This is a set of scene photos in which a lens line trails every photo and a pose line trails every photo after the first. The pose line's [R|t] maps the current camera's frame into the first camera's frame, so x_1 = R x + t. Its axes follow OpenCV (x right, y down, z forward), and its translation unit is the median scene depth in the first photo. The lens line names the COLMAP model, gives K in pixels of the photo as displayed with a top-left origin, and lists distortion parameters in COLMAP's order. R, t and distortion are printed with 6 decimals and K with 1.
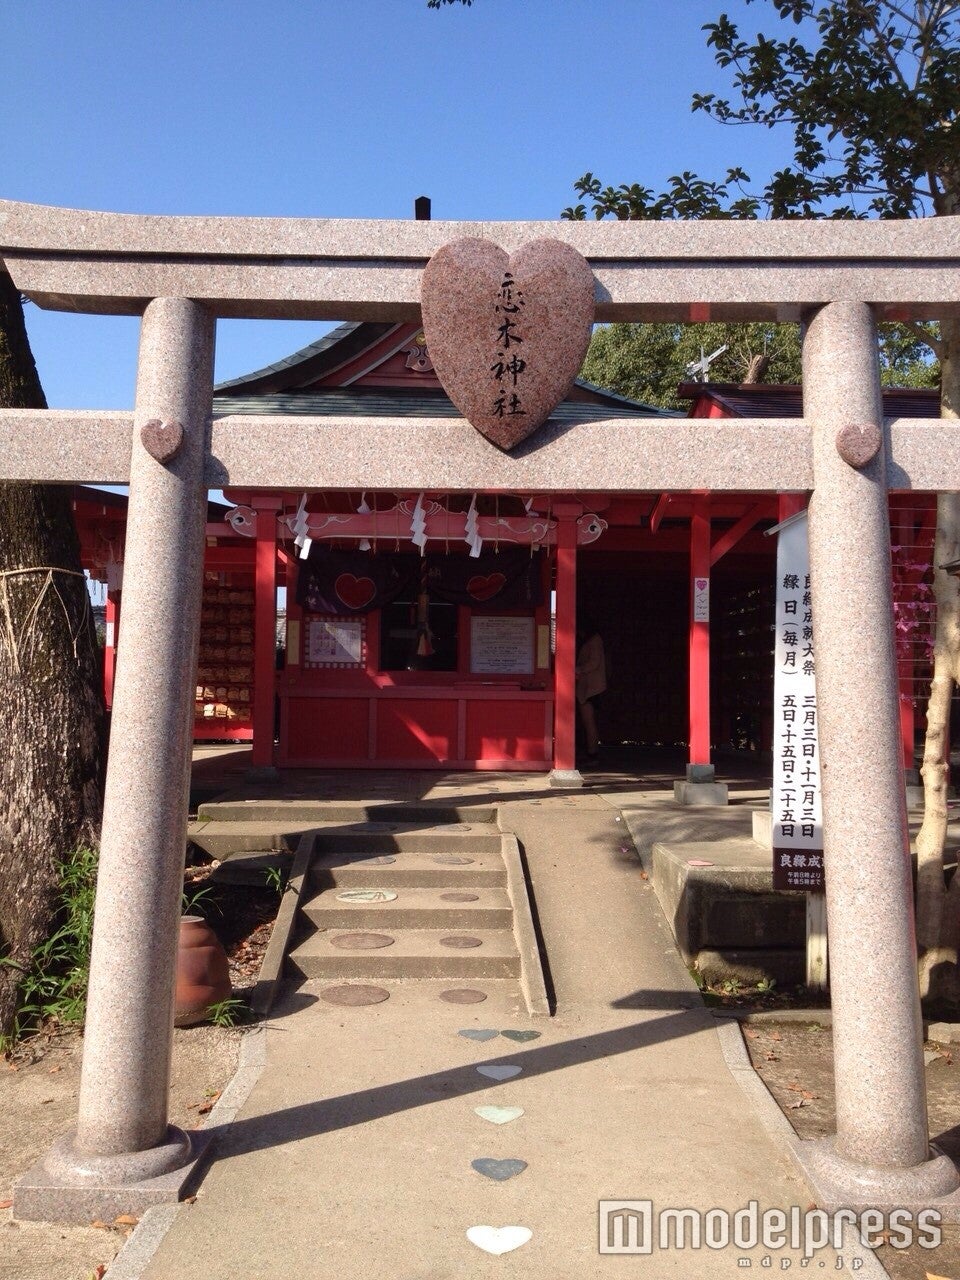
lens RADIAL K [[1069.0, 0, 480.0], [0, 1069.0, 640.0], [0, 0, 1]] dist [0.087777, 0.000357]
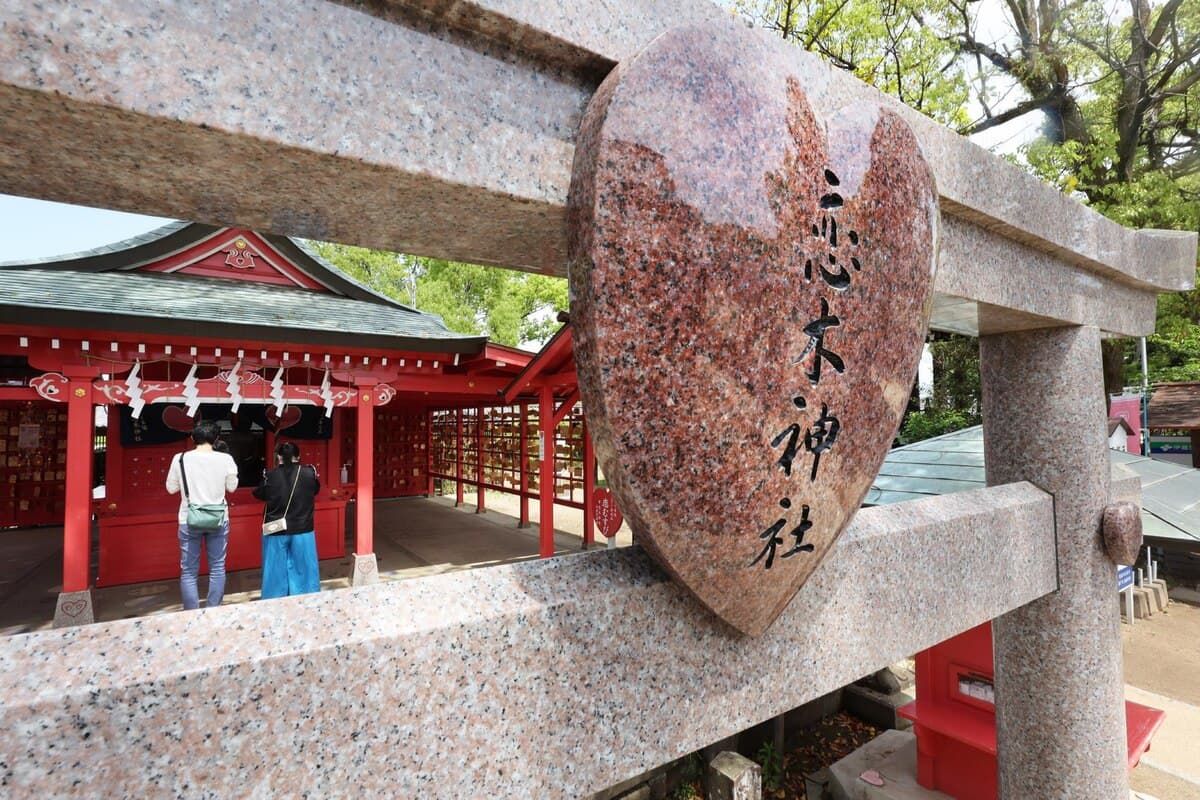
lens RADIAL K [[545.1, 0, 600.0], [0, 545.1, 400.0], [0, 0, 1]] dist [-0.020195, -0.000166]
pose [[0.848716, 0.005287, 0.528822, -0.073559], [0.013066, 0.999435, -0.030962, -0.155617], [-0.528687, 0.033188, 0.848168, 0.528713]]
